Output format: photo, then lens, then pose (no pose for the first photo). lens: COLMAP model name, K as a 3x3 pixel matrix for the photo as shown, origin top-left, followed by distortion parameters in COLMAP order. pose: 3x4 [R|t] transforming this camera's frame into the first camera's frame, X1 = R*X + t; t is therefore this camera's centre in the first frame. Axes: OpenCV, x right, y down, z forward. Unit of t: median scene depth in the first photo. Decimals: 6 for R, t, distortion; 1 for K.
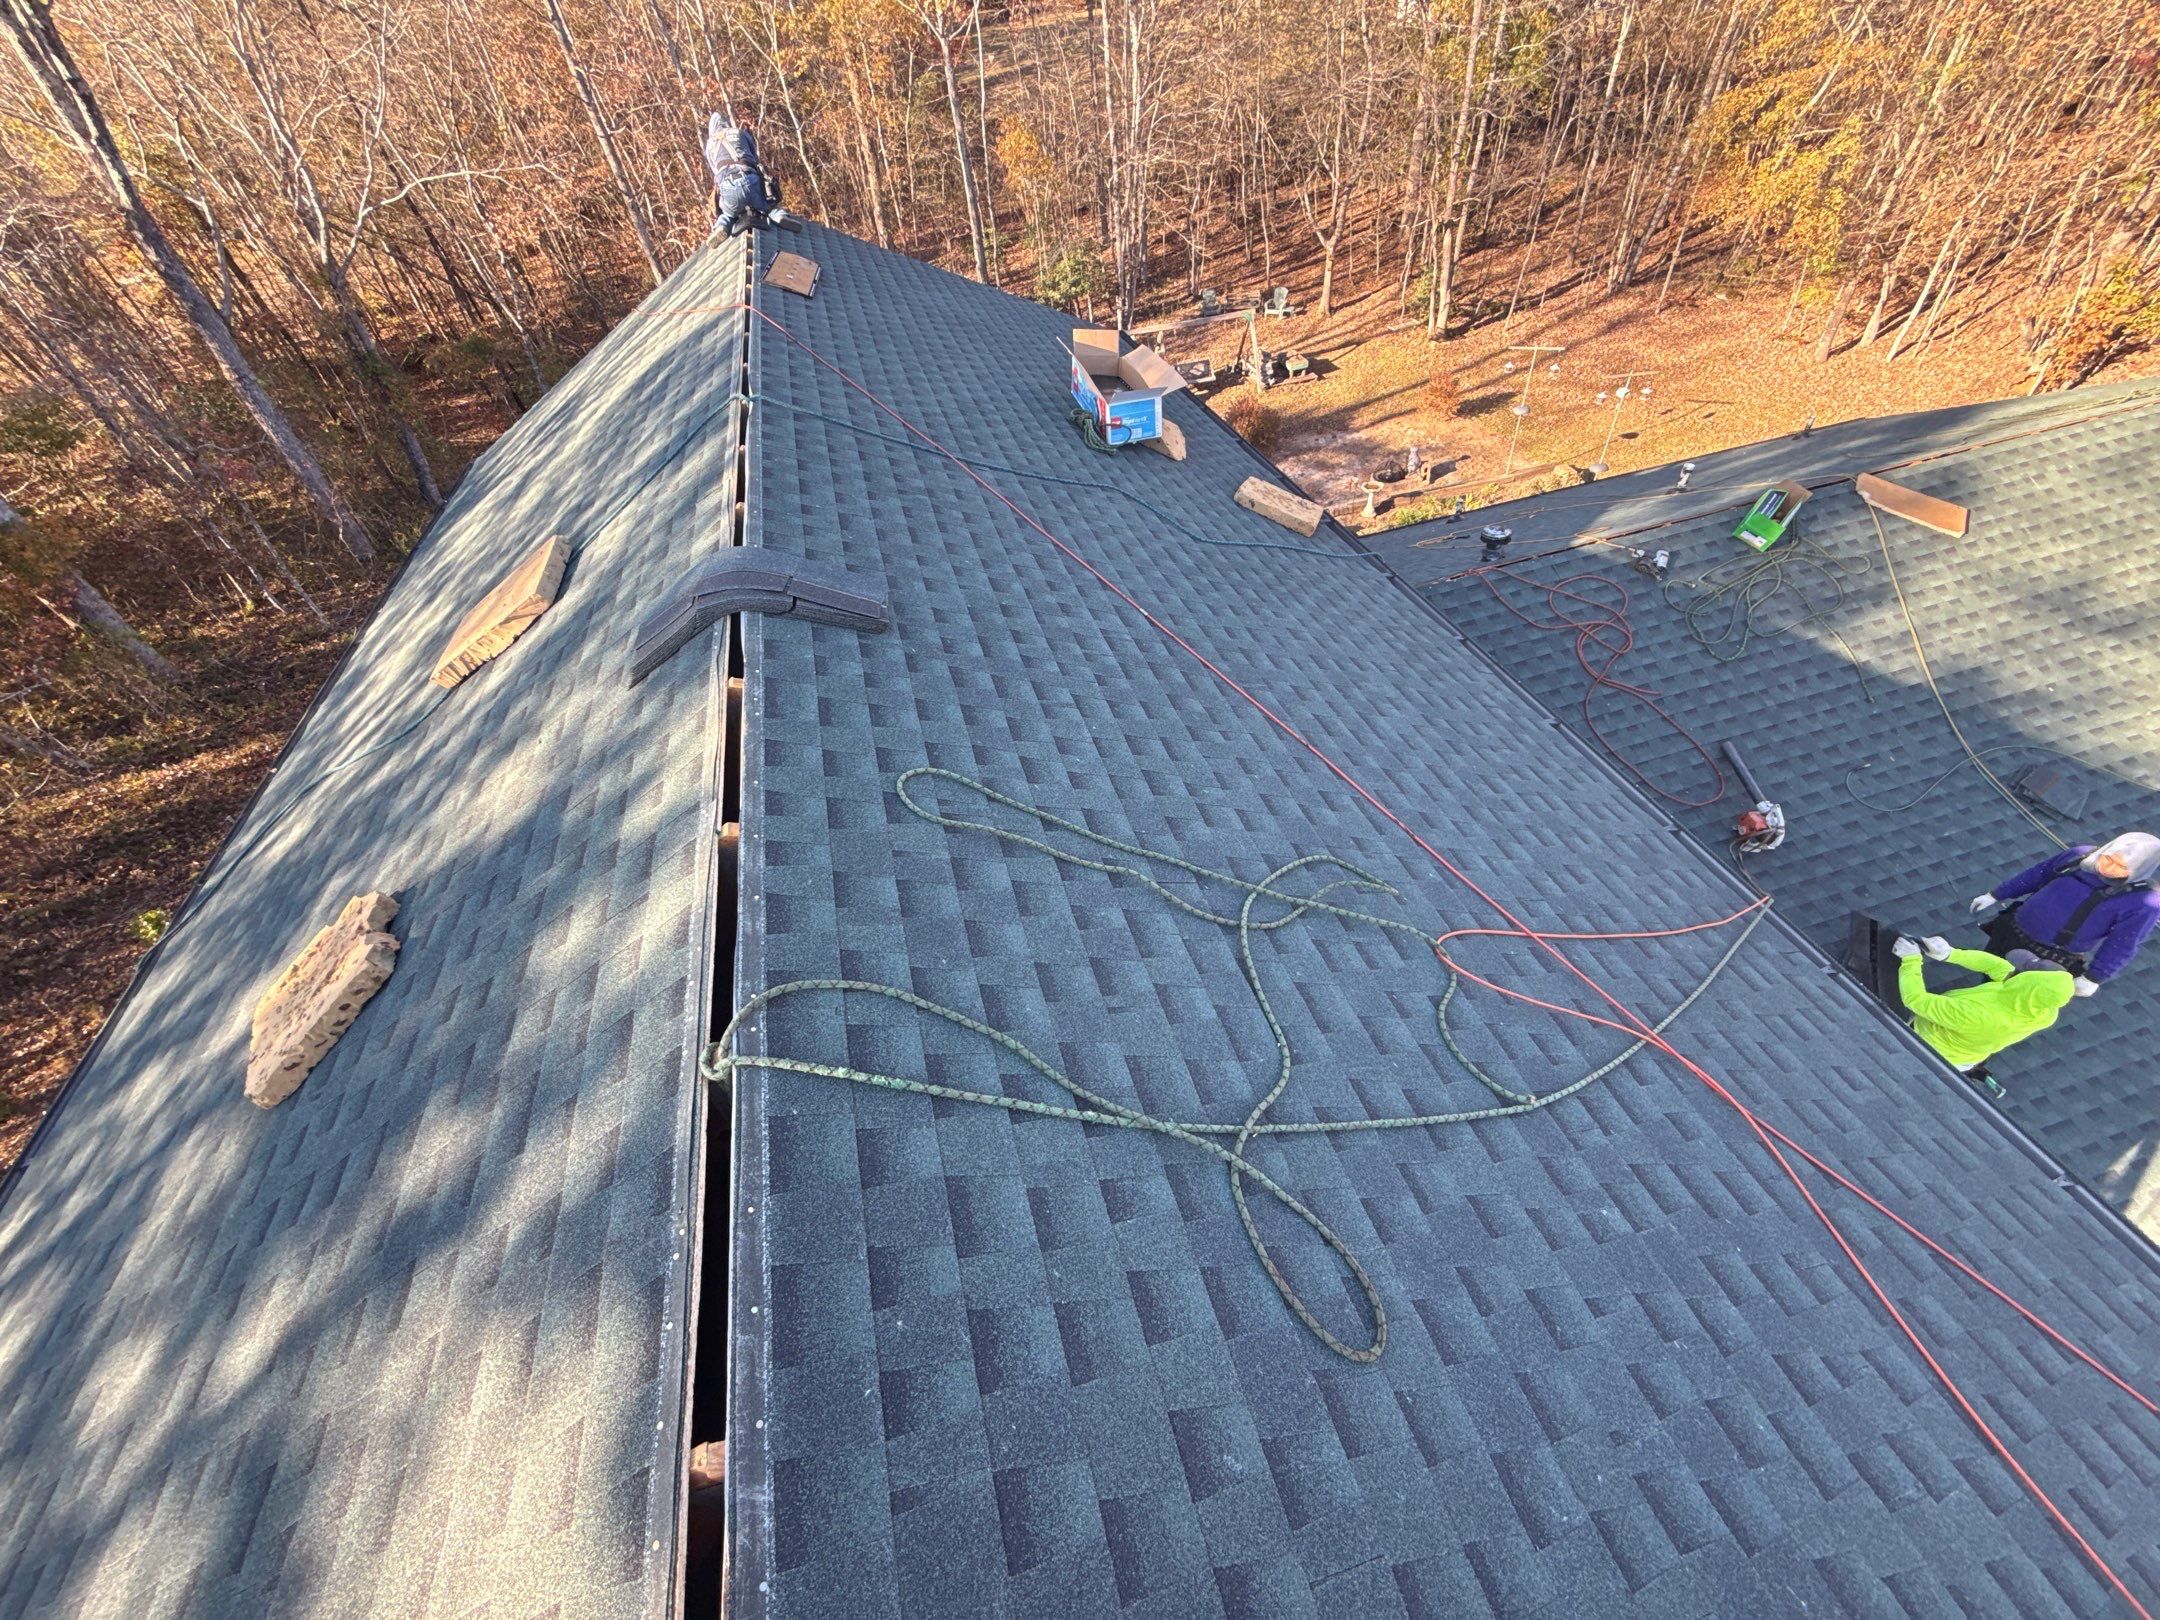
lens RADIAL K [[873.0, 0, 1082.0], [0, 873.0, 798.0], [0, 0, 1]] dist [0.002104, -0.000787]
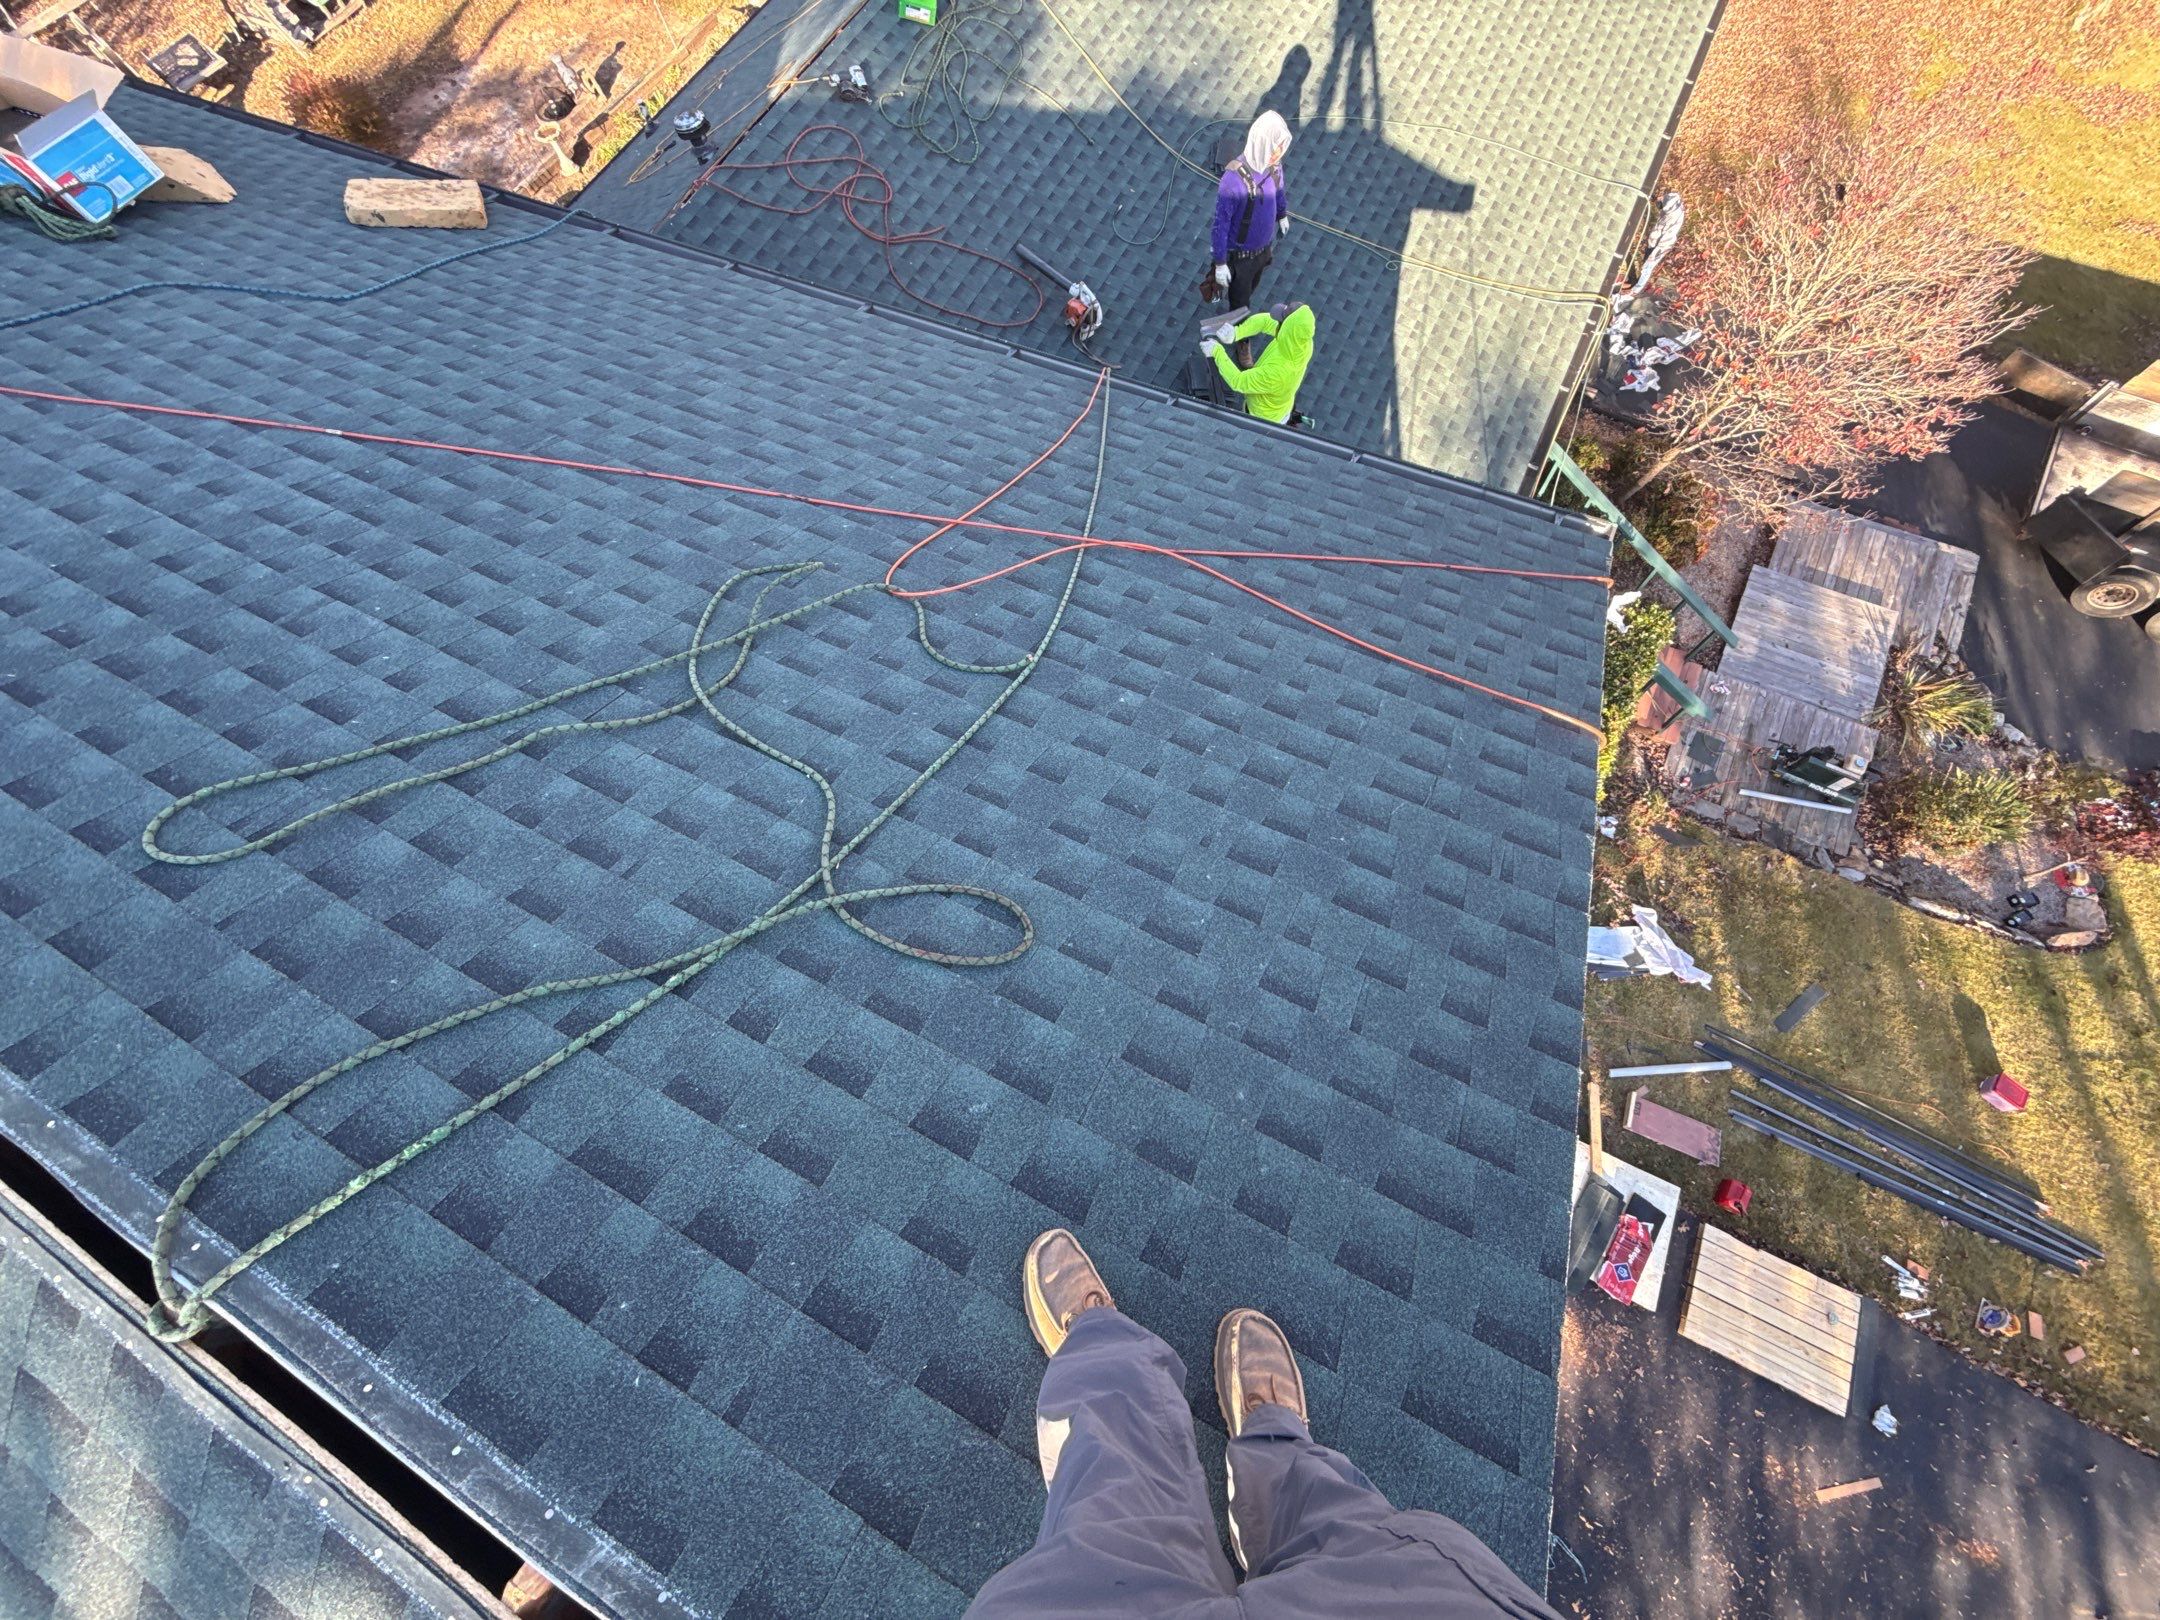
lens RADIAL K [[873.0, 0, 1084.6], [0, 873.0, 802.1], [0, 0, 1]] dist [0.002104, -0.000787]
pose [[0.676290, -0.665529, 0.315759, 0.101775], [0.523070, 0.735686, 0.430306, 0.048221], [-0.518680, -0.125847, 0.845656, 0.034934]]
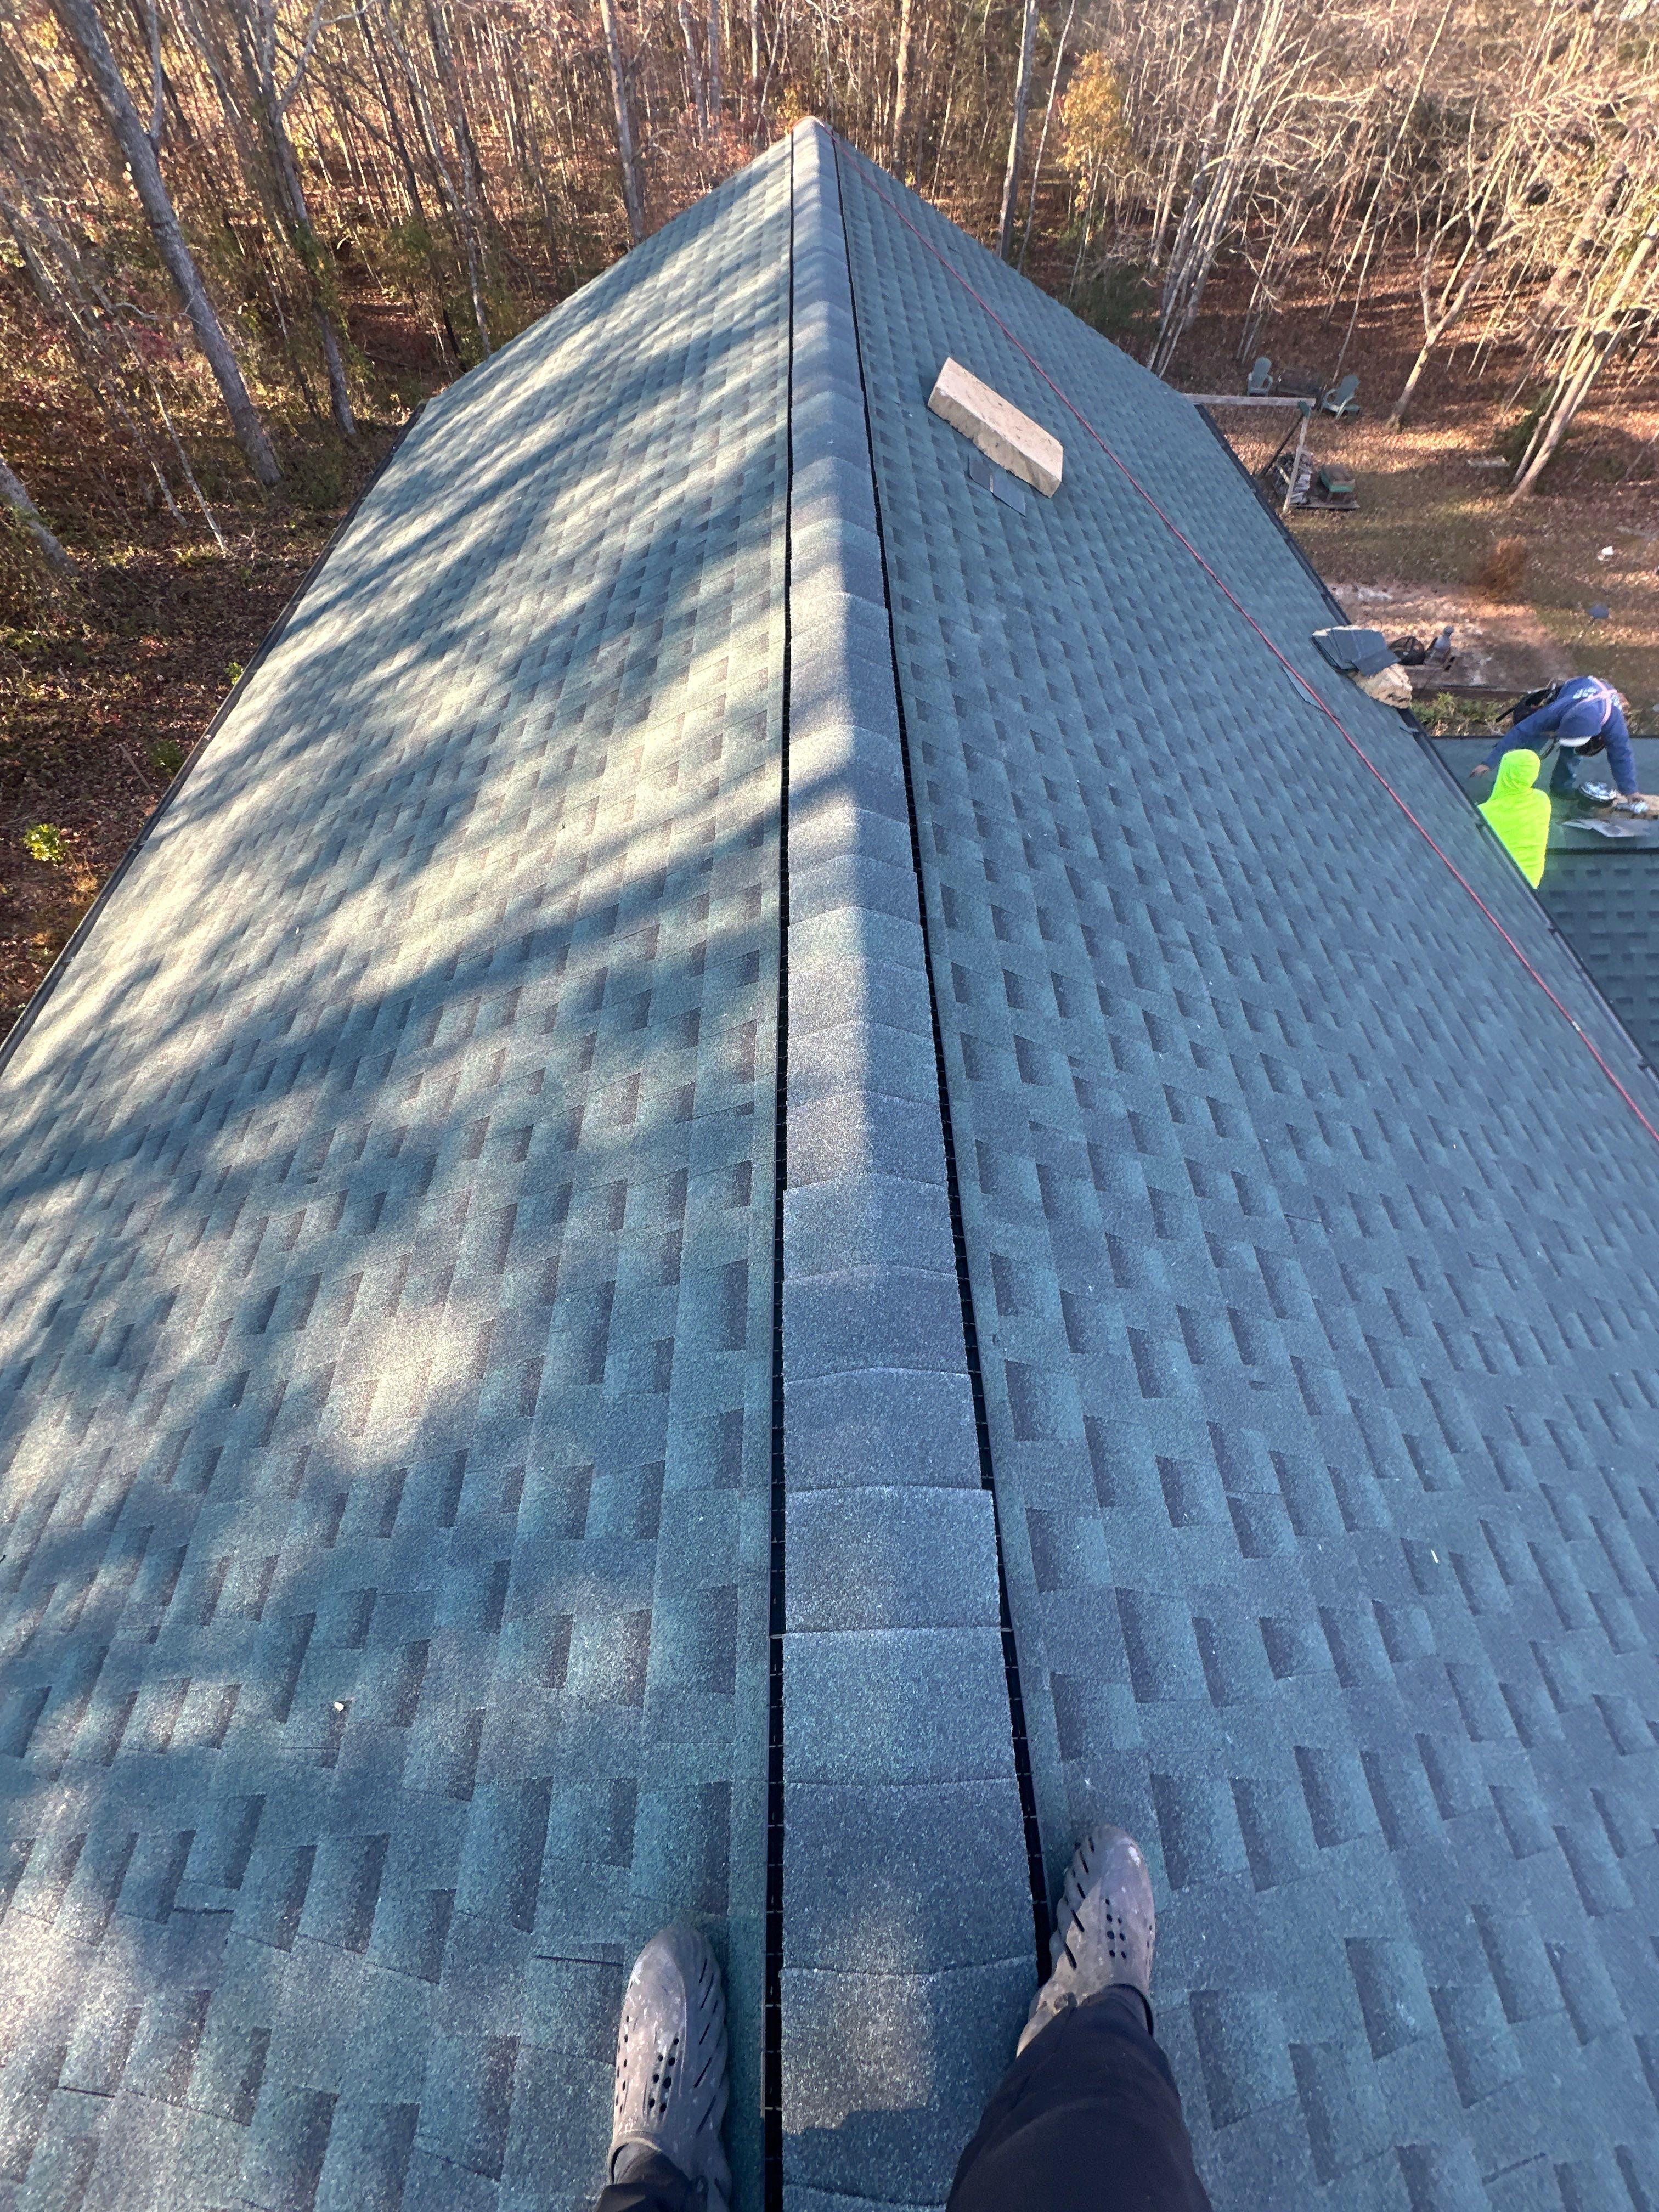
lens RADIAL K [[894.0, 0, 841.4], [0, 894.0, 1110.3], [0, 0, 1]] dist [0.002104, -0.000787]
pose [[0.963583, 0.264120, -0.041810, -0.338510], [-0.249119, 0.943469, 0.218646, -0.085907], [0.097195, -0.200268, 0.974908, 0.151171]]
